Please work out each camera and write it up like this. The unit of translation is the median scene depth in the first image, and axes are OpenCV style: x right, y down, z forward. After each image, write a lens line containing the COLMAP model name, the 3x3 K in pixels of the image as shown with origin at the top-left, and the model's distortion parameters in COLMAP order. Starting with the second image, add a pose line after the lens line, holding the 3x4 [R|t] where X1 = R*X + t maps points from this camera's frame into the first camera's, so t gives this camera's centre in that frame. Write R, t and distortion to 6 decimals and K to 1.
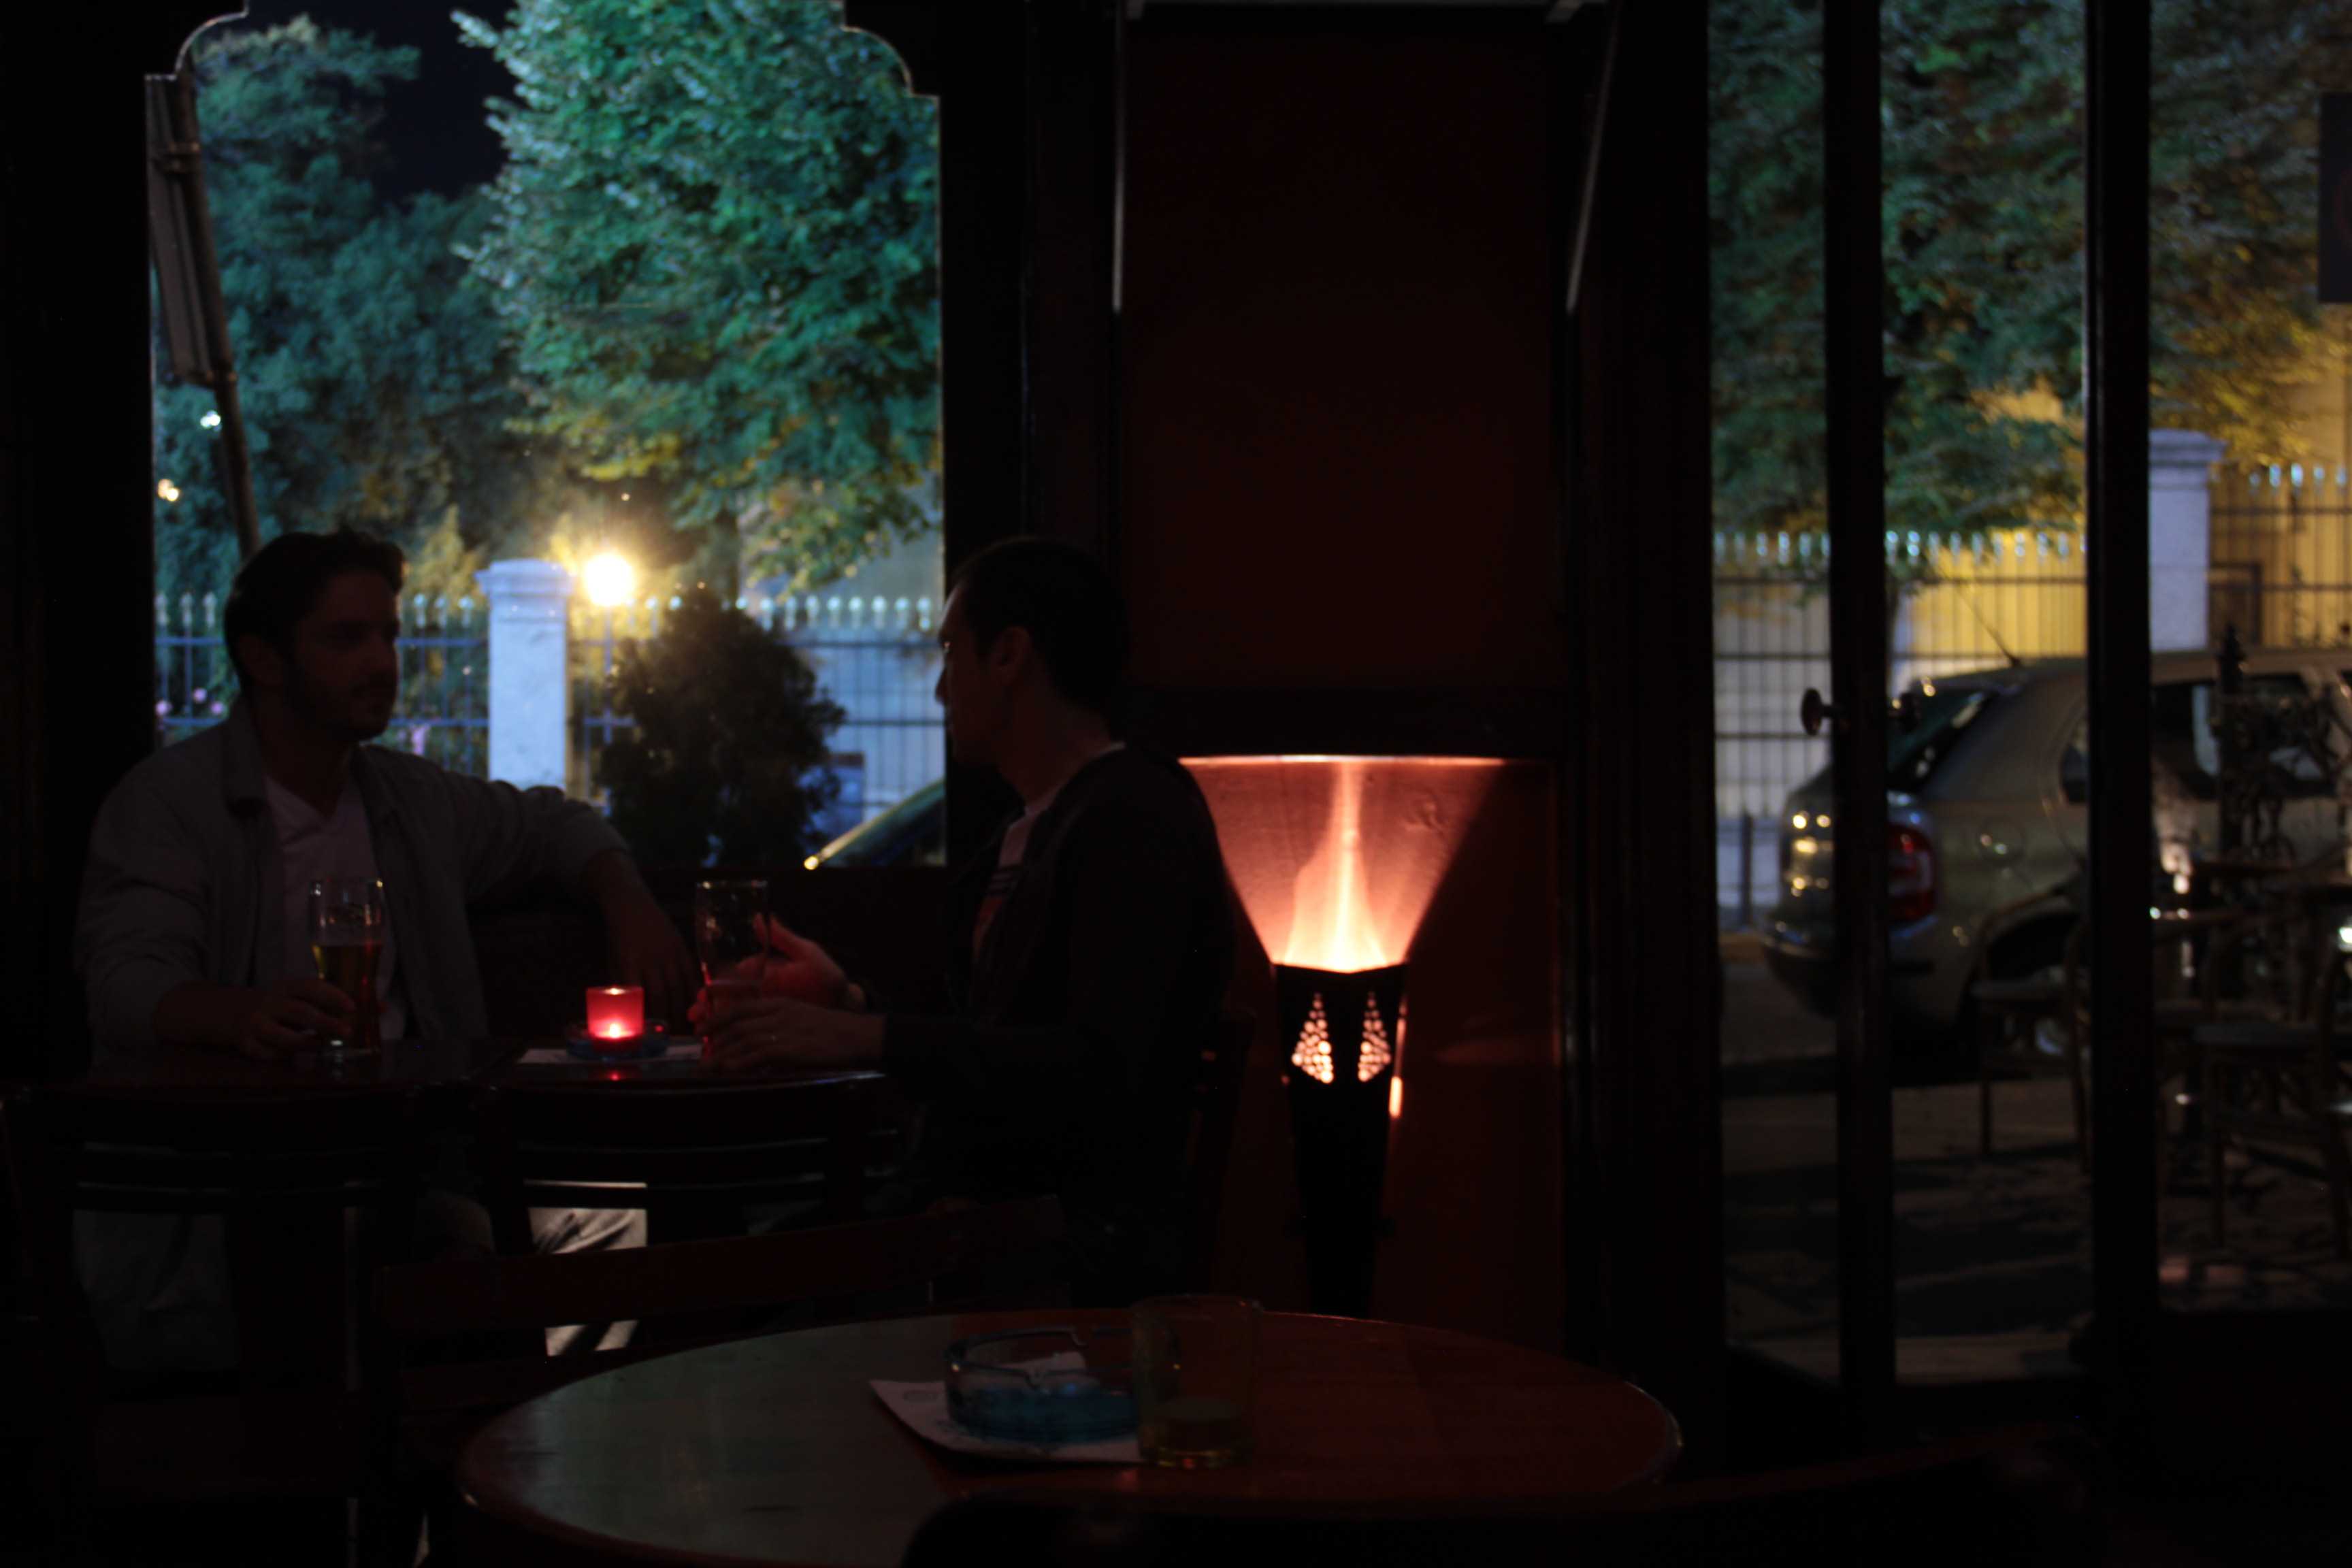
lens RADIAL K [[3155.8, 0, 1171.1], [0, 3155.8, 791.7], [0, 0, 1]] dist [0.207121, 0.000000]
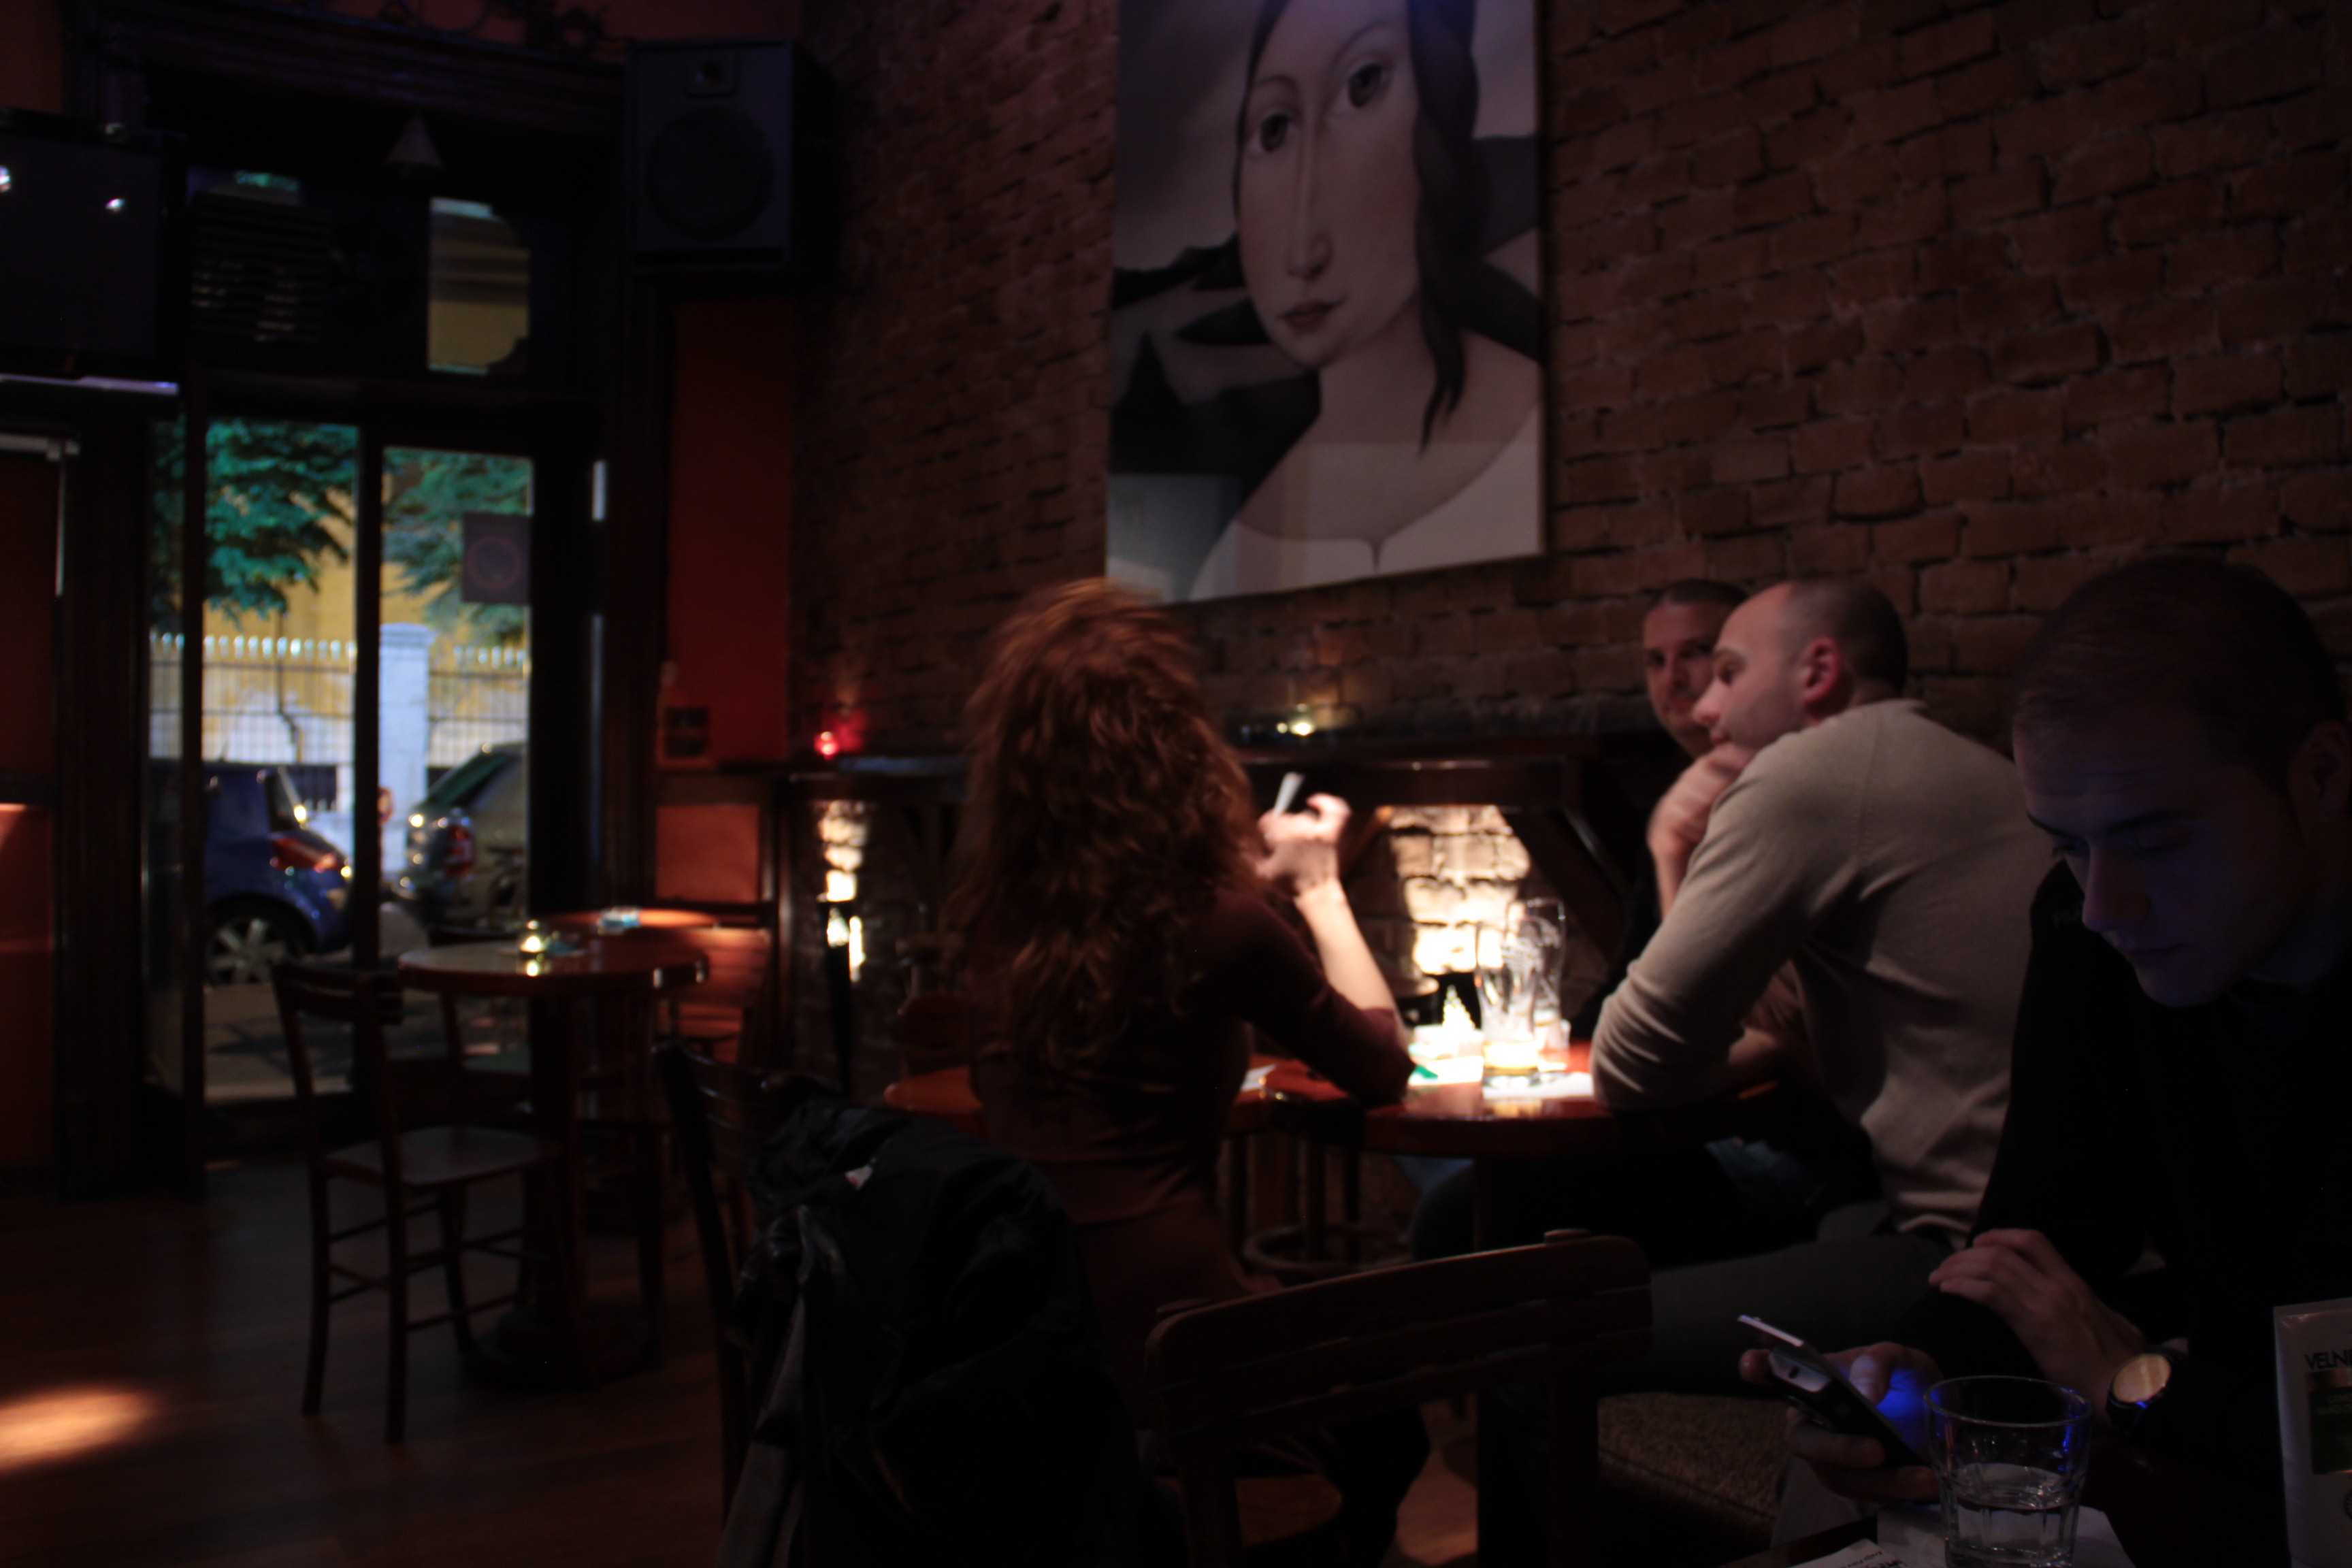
lens RADIAL K [[1916.3, 0, 1205.6], [0, 1916.3, 789.1], [0, 0, 1]] dist [-0.170958, 0.110502]
pose [[0.870464, 0.012551, 0.492073, 0.193302], [-0.010749, 0.999921, -0.006491, -0.022159], [-0.492115, 0.000361, 0.870530, -0.427279]]
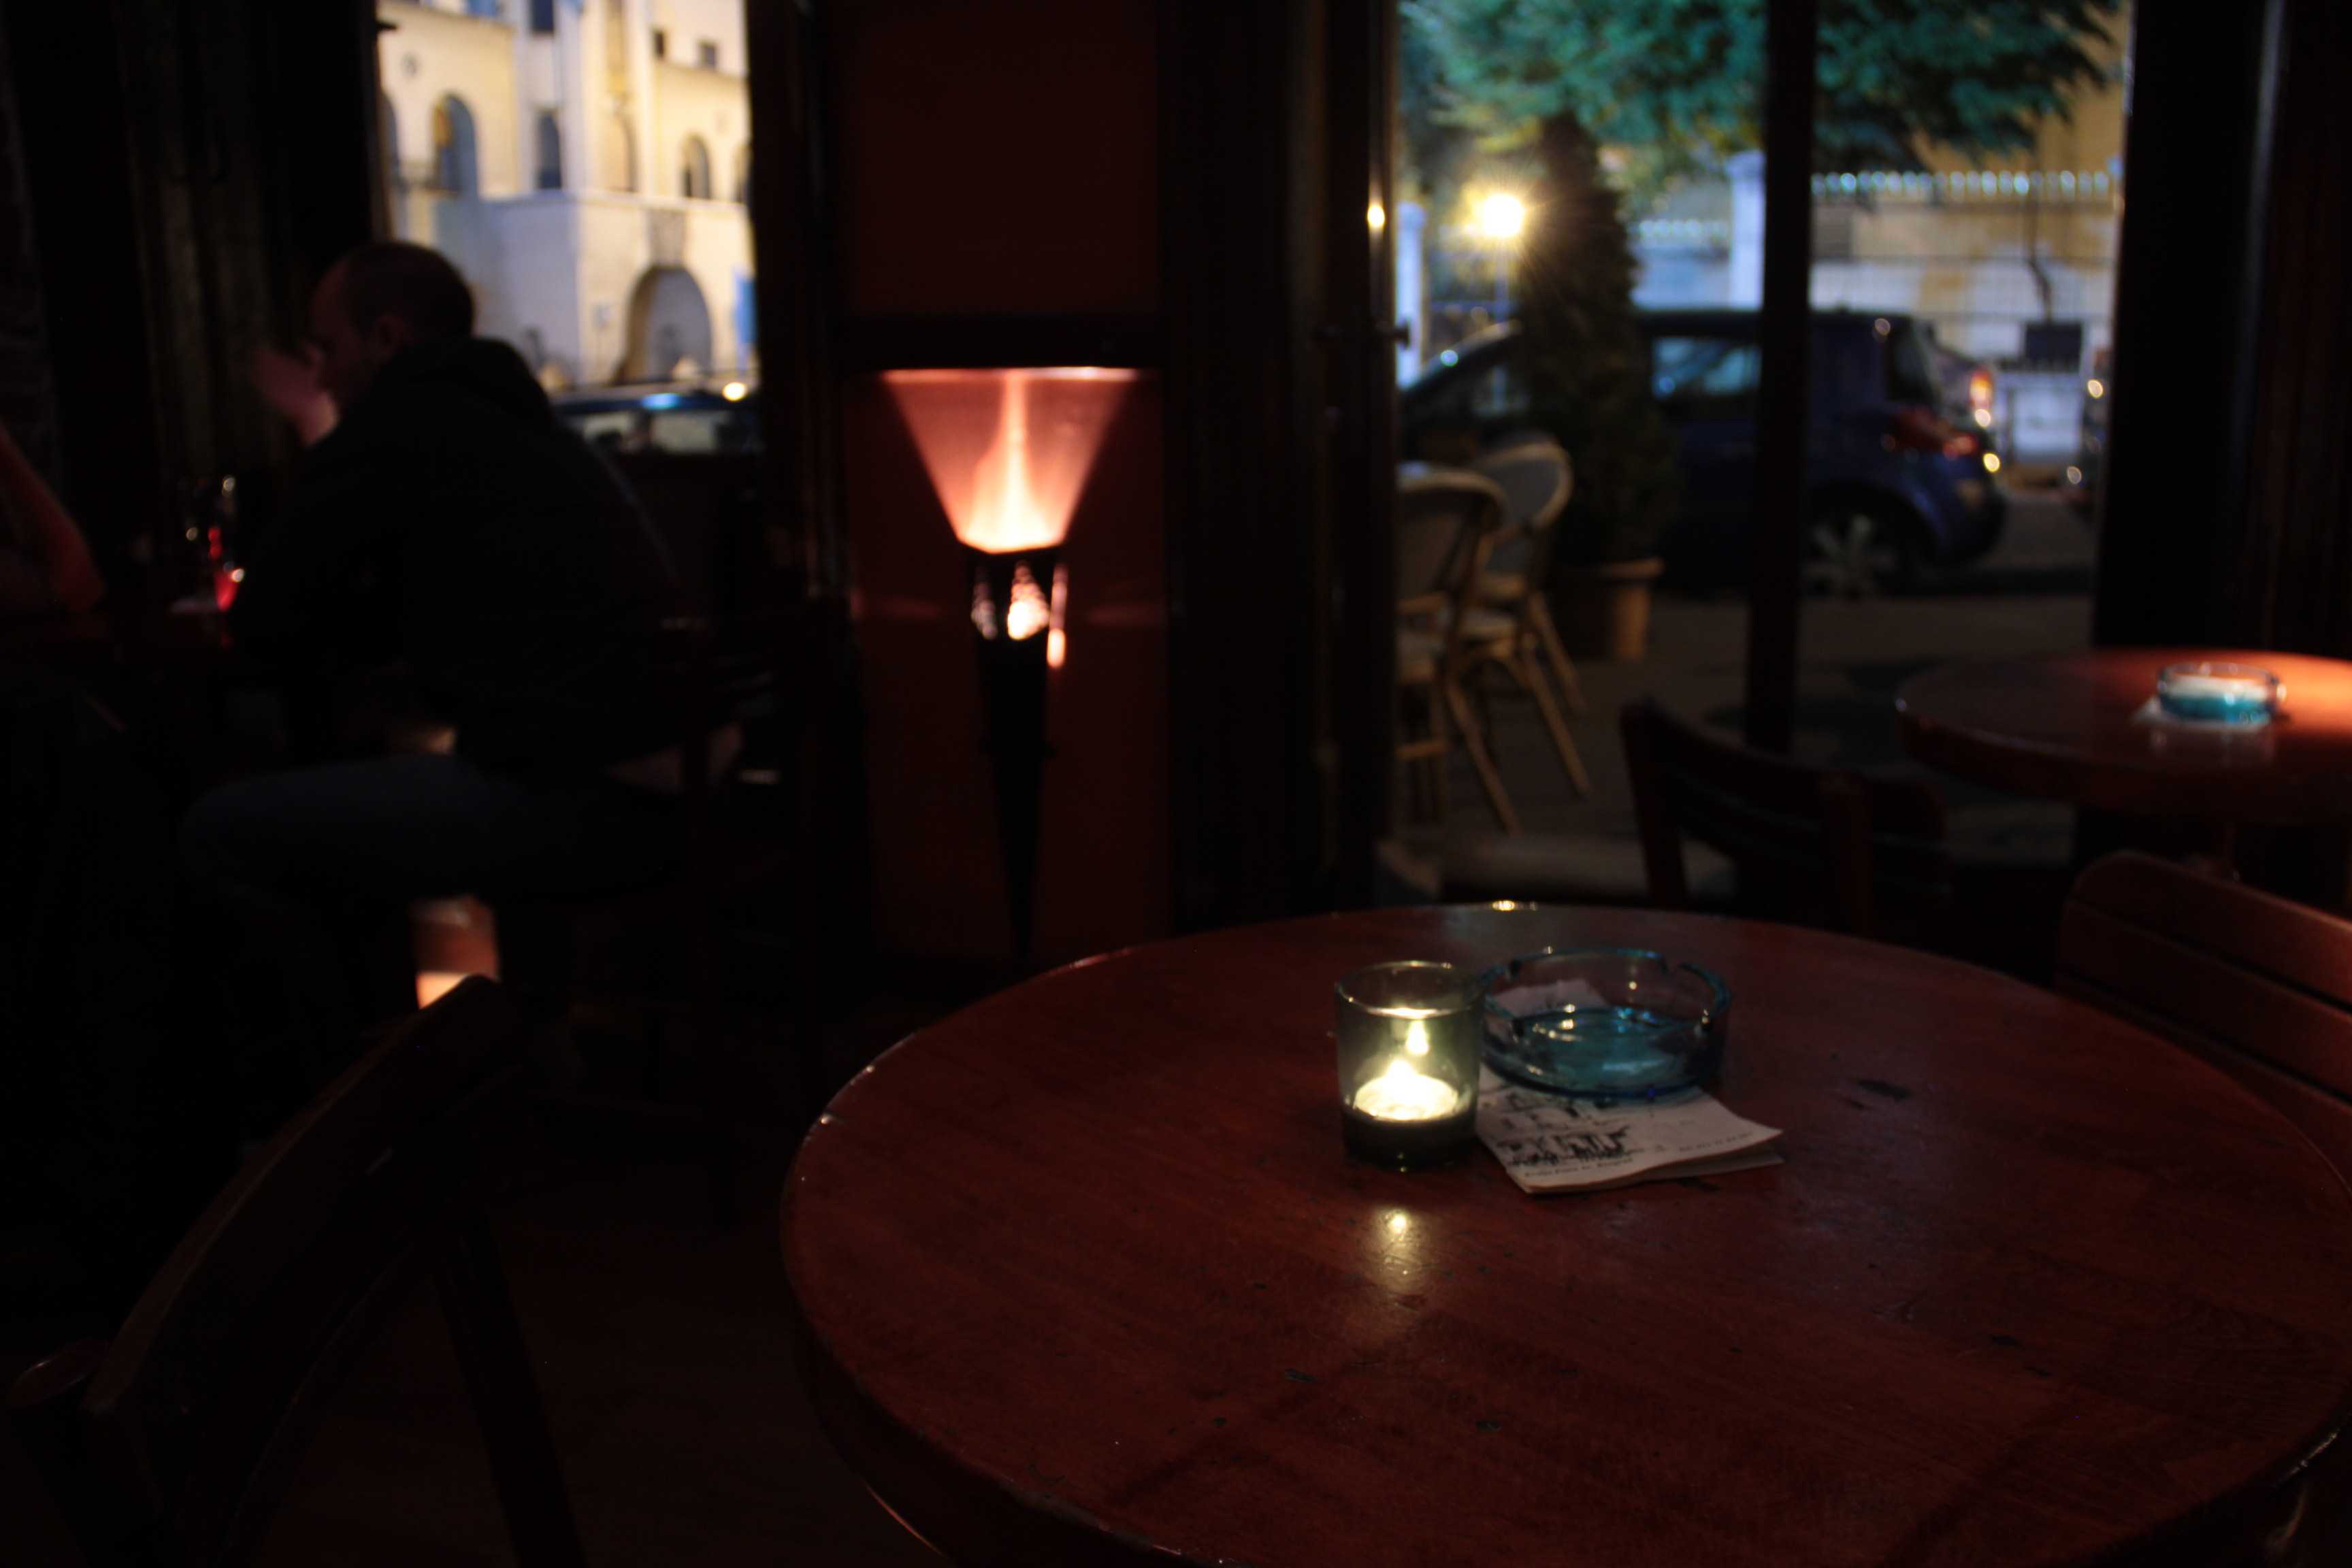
lens RADIAL K [[1916.3, 0, 1185.8], [0, 1916.3, 766.7], [0, 0, 1]] dist [-0.170958, 0.110502]
pose [[0.927226, 0.078965, -0.366083, 0.396091], [0.002919, 0.975964, 0.217912, -0.021088], [0.374491, -0.203122, 0.904709, 0.331922]]
